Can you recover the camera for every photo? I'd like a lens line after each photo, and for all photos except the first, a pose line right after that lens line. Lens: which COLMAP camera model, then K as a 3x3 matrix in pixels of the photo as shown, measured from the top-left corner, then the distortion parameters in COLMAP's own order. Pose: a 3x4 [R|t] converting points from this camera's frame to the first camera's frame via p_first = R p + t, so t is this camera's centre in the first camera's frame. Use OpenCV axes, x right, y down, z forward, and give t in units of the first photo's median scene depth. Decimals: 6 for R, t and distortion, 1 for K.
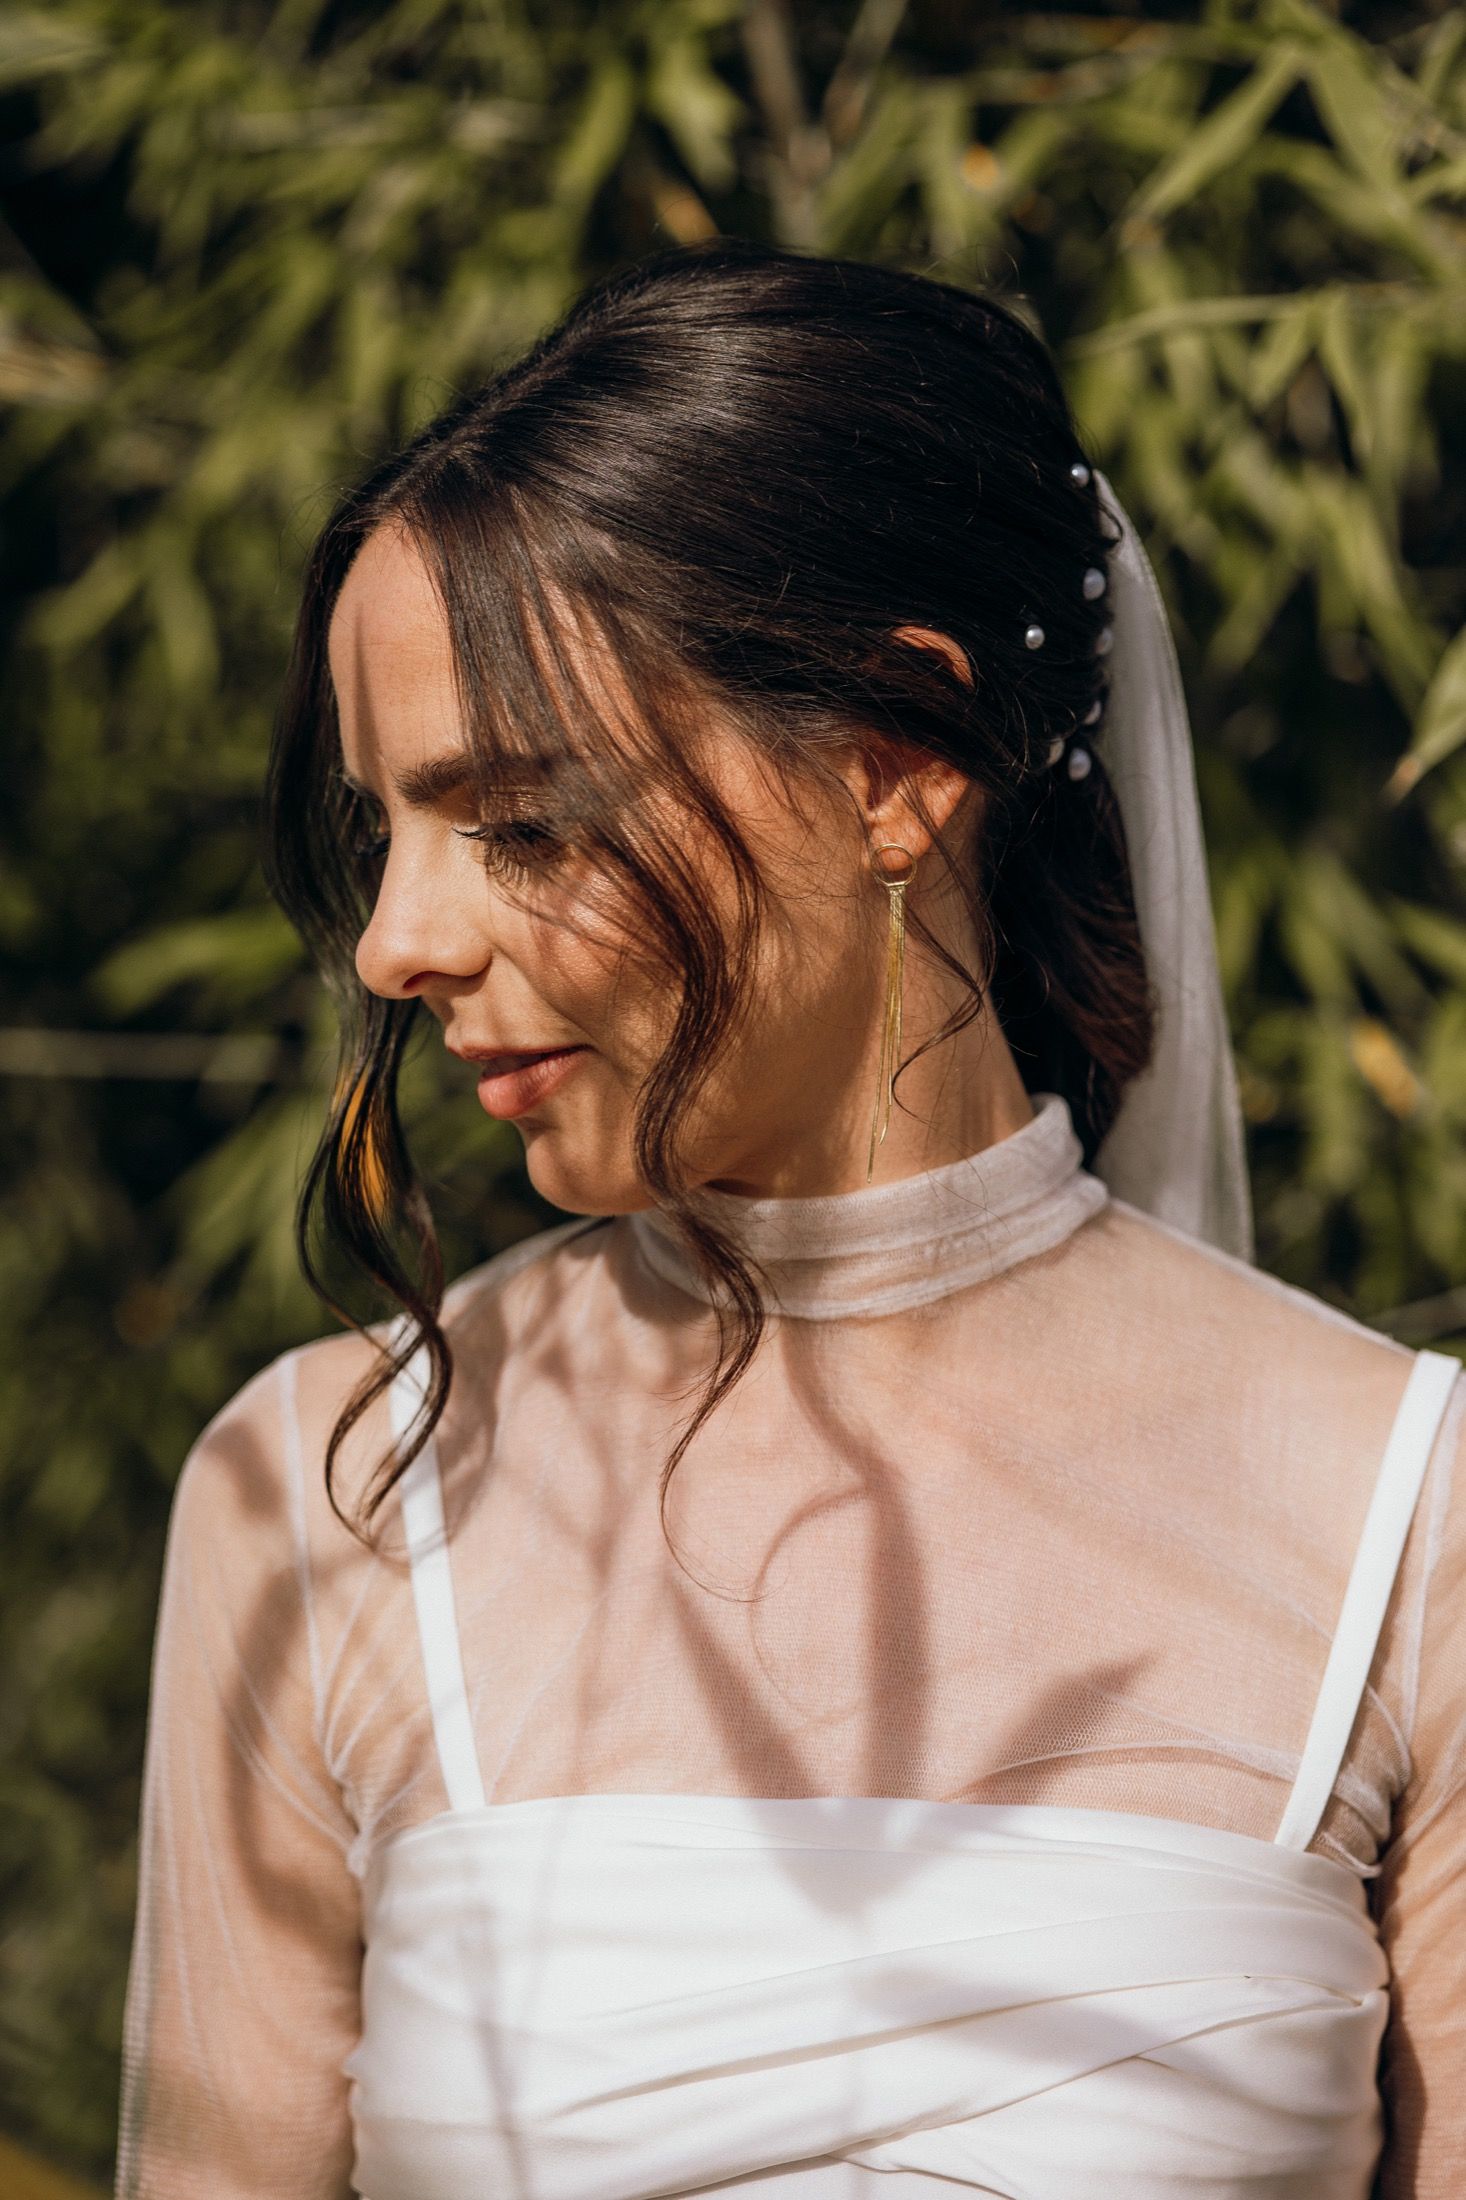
lens RADIAL K [[5346.8, 0, 735.2], [0, 5346.8, 956.6], [0, 0, 1]] dist [0.018232, 0.285443]
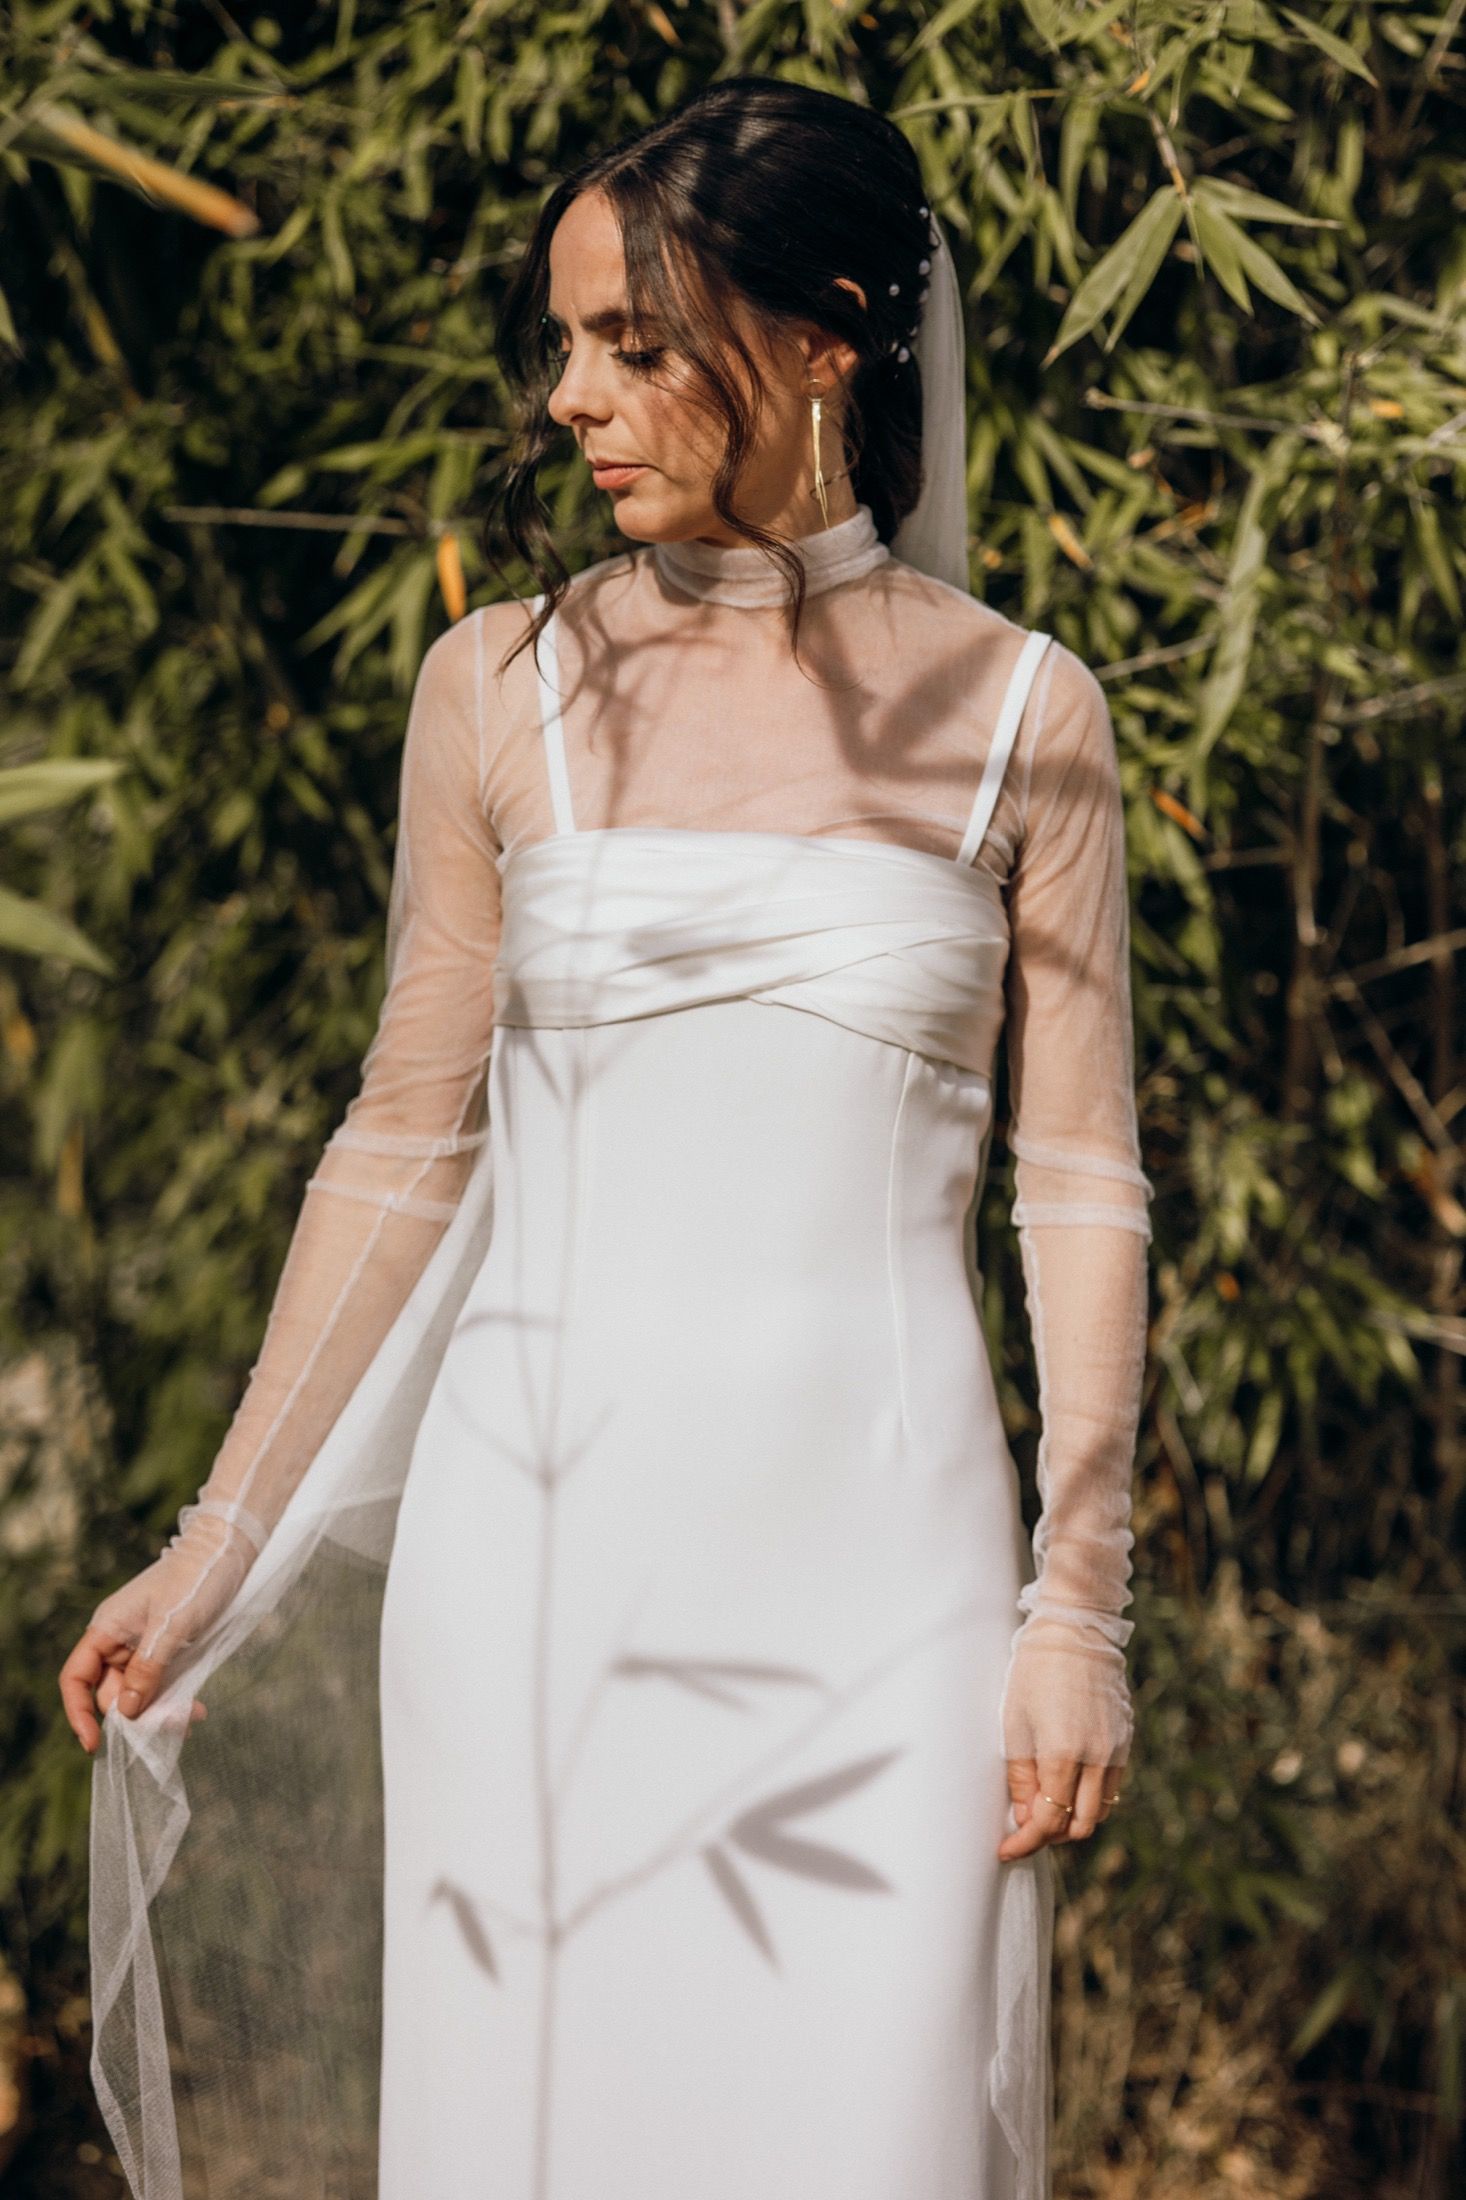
lens RADIAL K [[5346.8, 0, 735.2], [0, 5346.8, 956.6], [0, 0, 1]] dist [0.018232, 0.285443]
pose [[0.999101, 0.030525, 0.029414, -0.042275], [-0.032424, 0.997265, 0.066416, 0.063941], [-0.027306, -0.067310, 0.997358, -1.008182]]
